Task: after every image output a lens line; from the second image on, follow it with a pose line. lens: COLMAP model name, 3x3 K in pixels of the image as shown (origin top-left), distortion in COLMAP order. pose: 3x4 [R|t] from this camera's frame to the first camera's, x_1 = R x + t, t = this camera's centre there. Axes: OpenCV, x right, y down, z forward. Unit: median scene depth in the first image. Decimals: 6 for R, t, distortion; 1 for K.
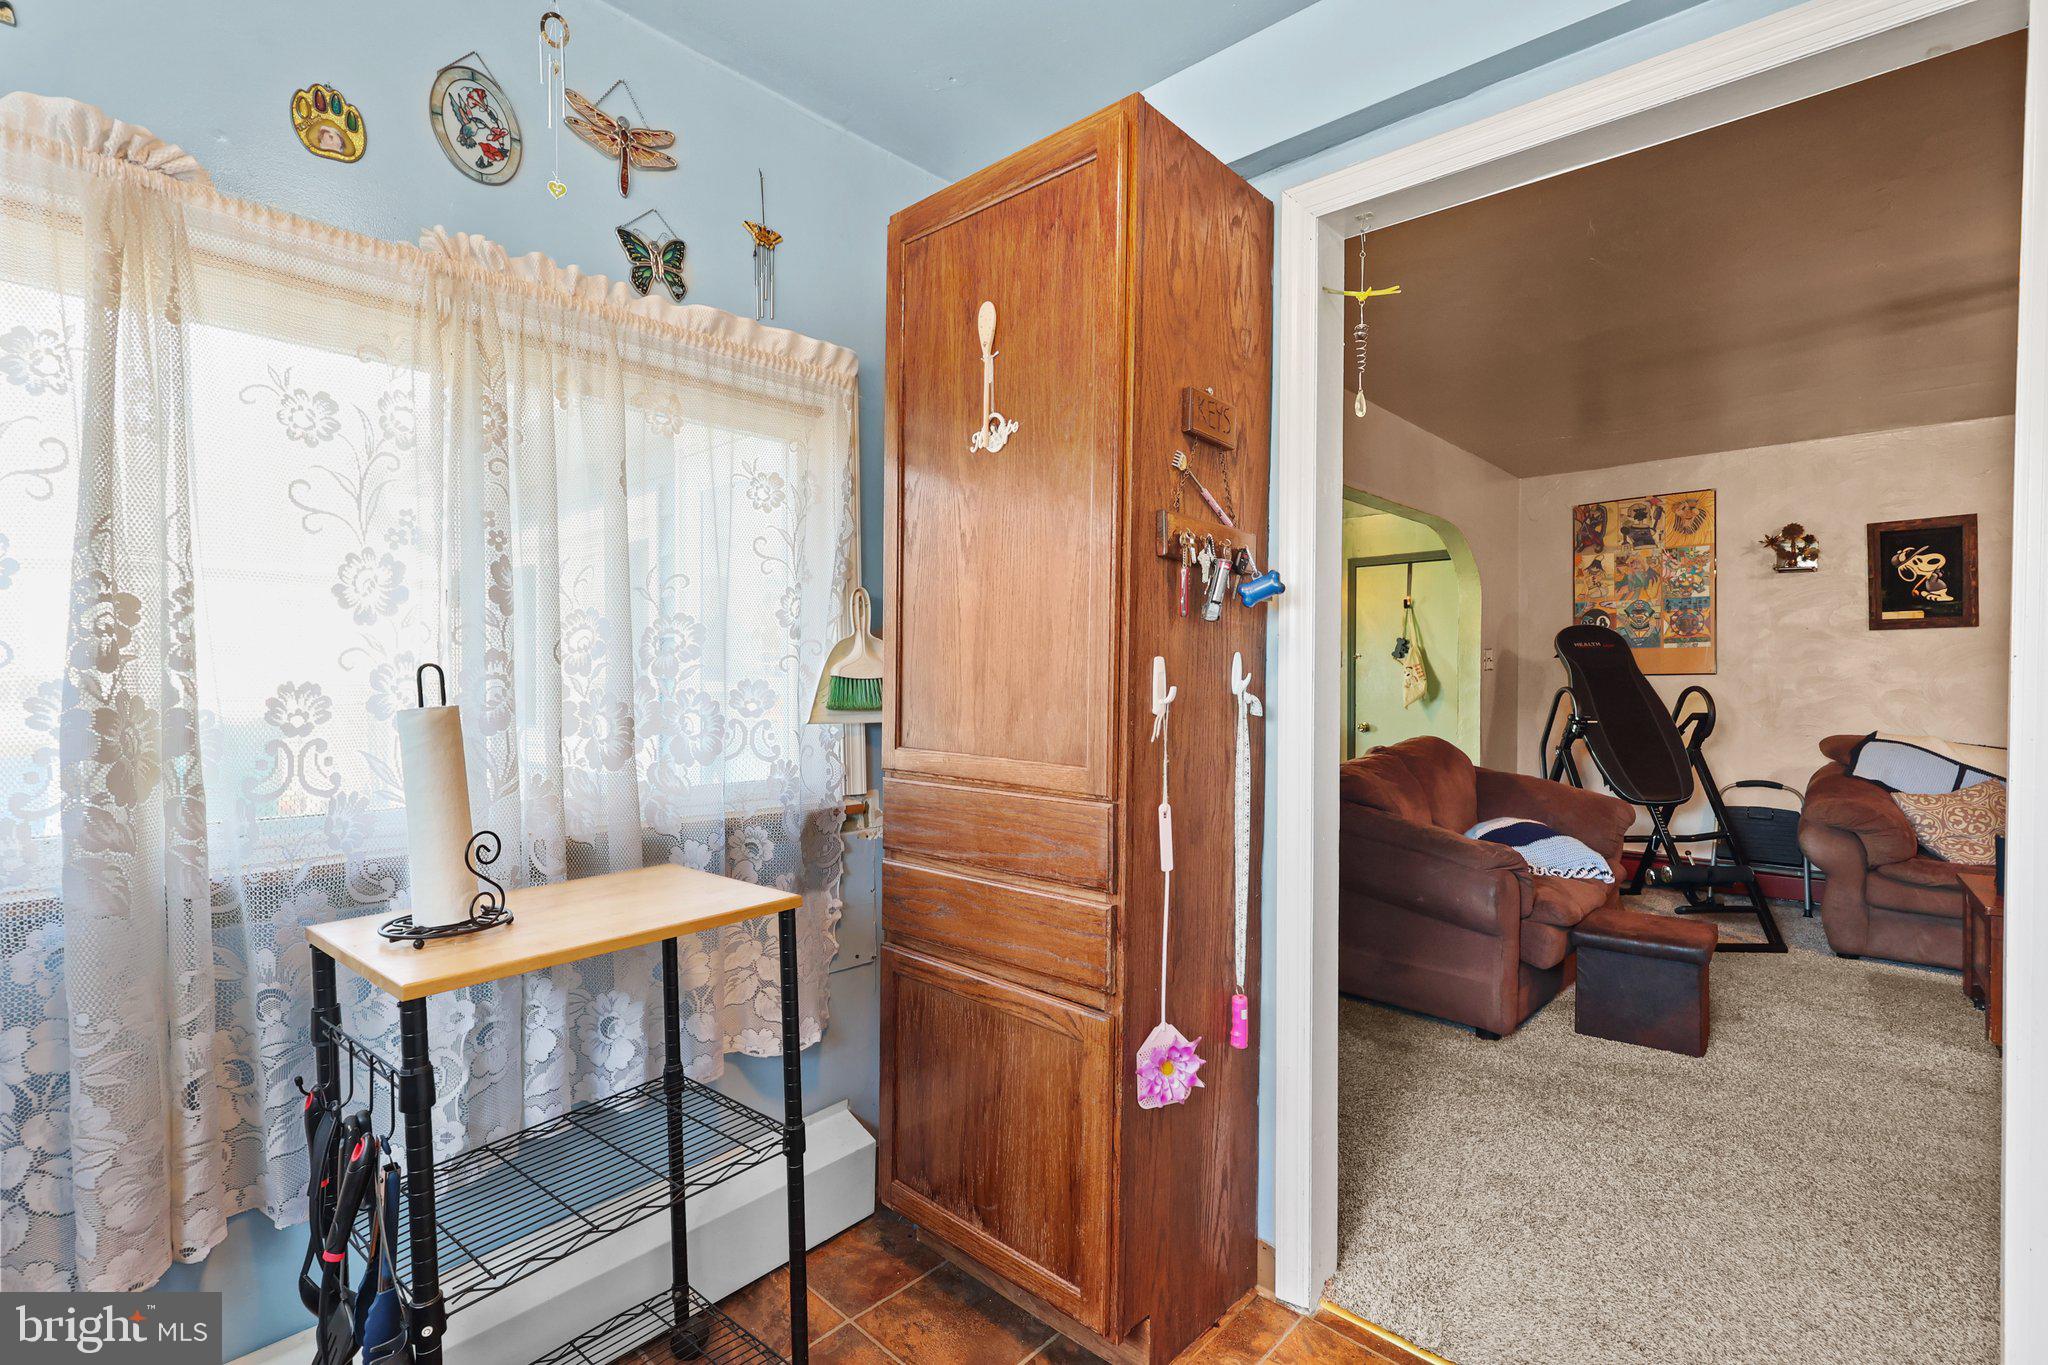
lens RADIAL K [[912.9, 0, 1023.7], [0, 912.9, 683.5], [0, 0, 1]] dist [-0.000682, -0.000071]
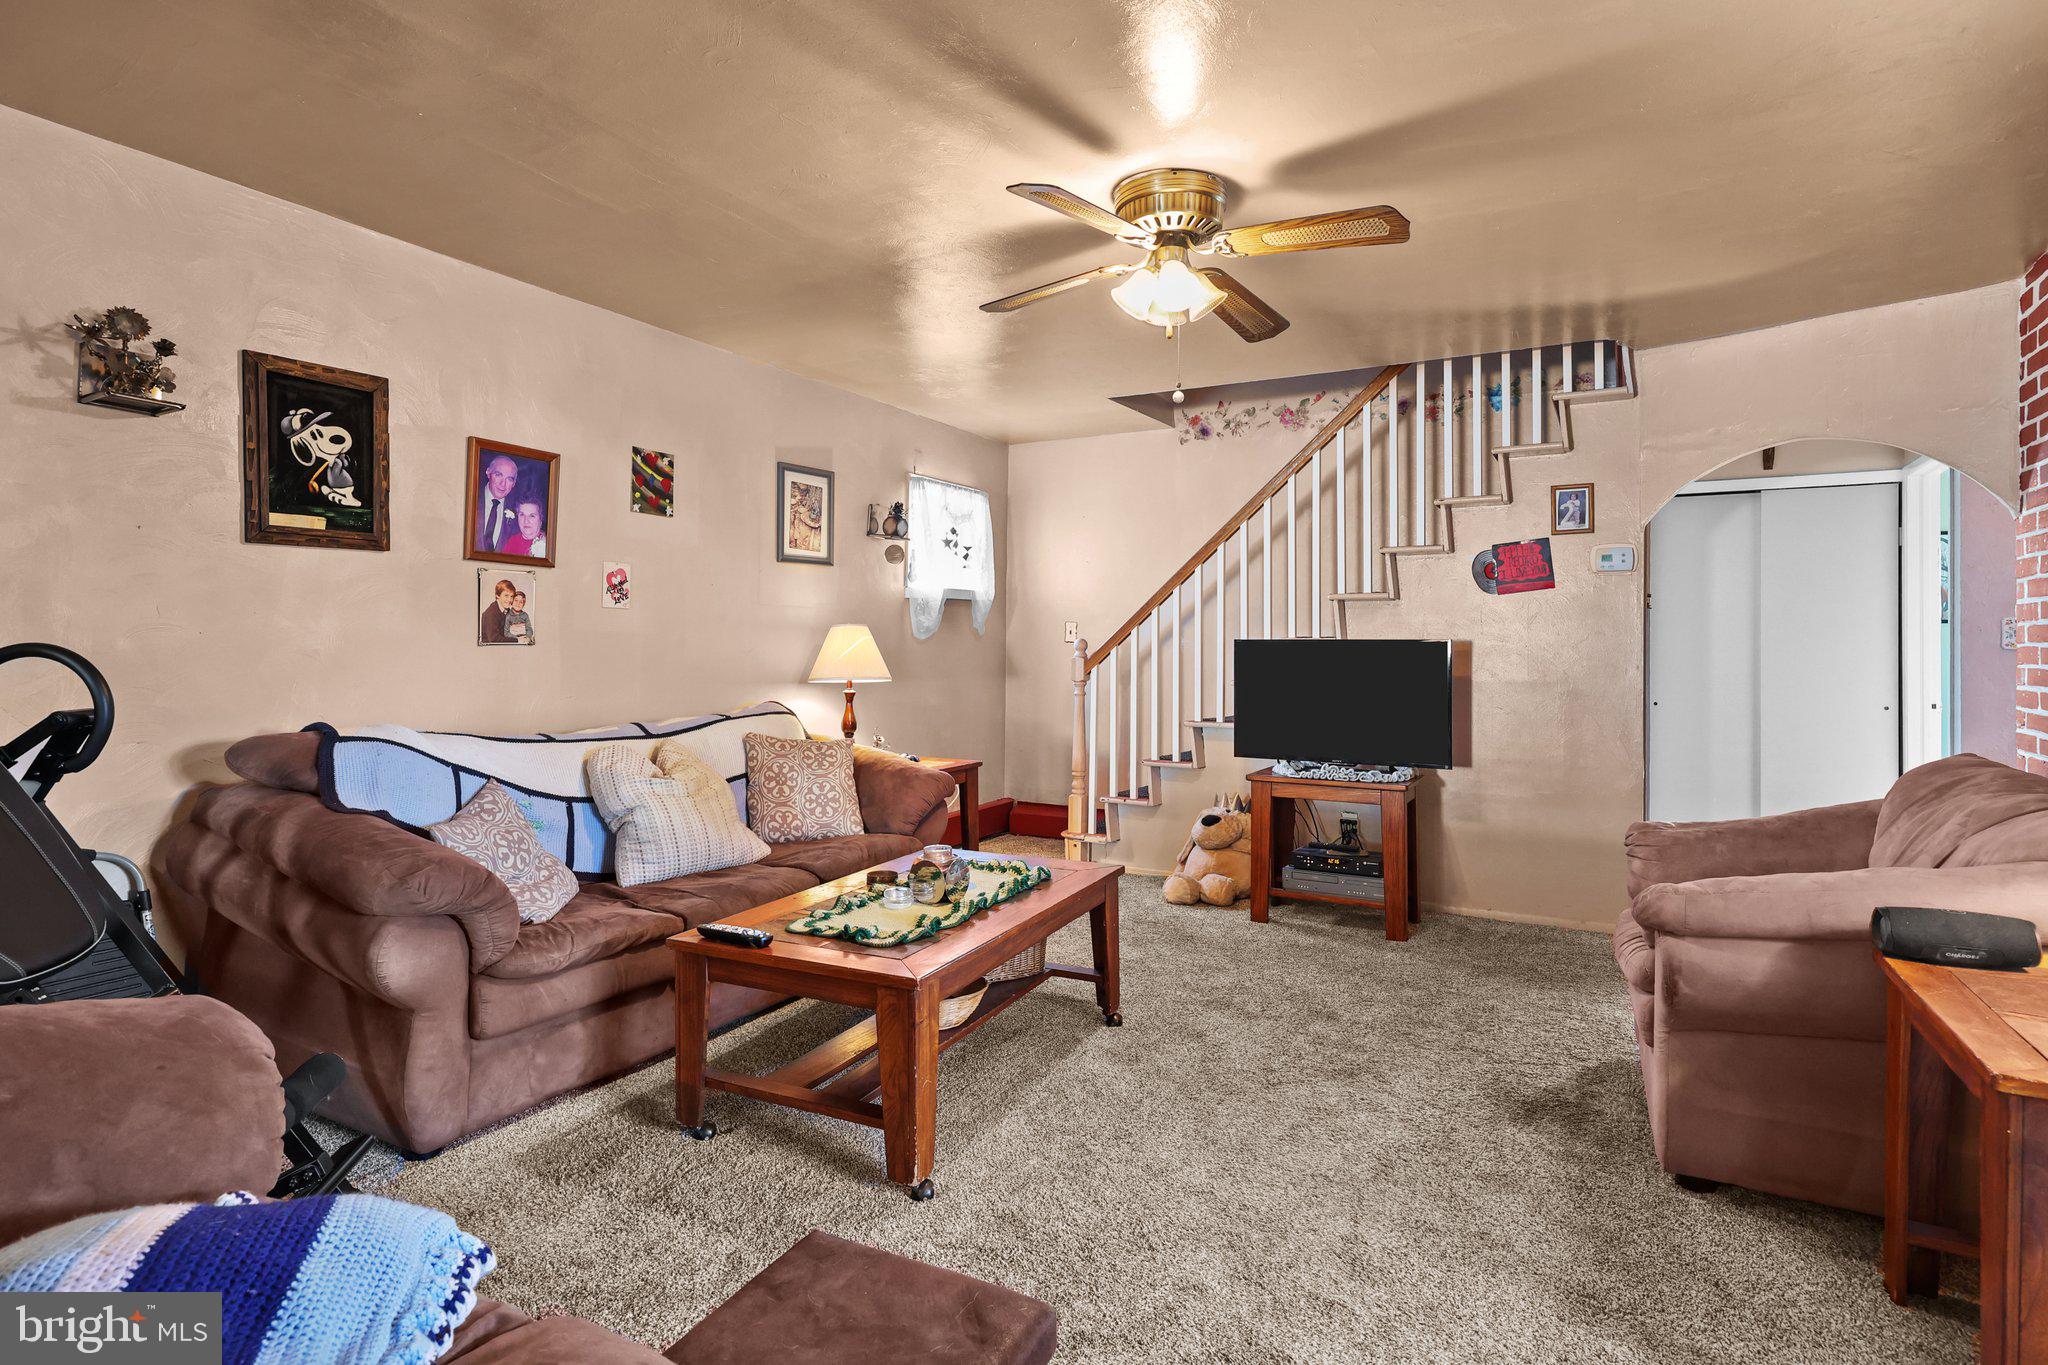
lens RADIAL K [[1029.4, 0, 1025.0], [0, 1029.4, 636.9], [0, 0, 1]] dist [-0.001604, -0.000173]
pose [[-0.246933, 0.007309, 0.969005, 0.214817], [0.011588, 0.999922, -0.004590, 0.007128], [-0.968963, 0.010095, -0.246999, 0.719736]]
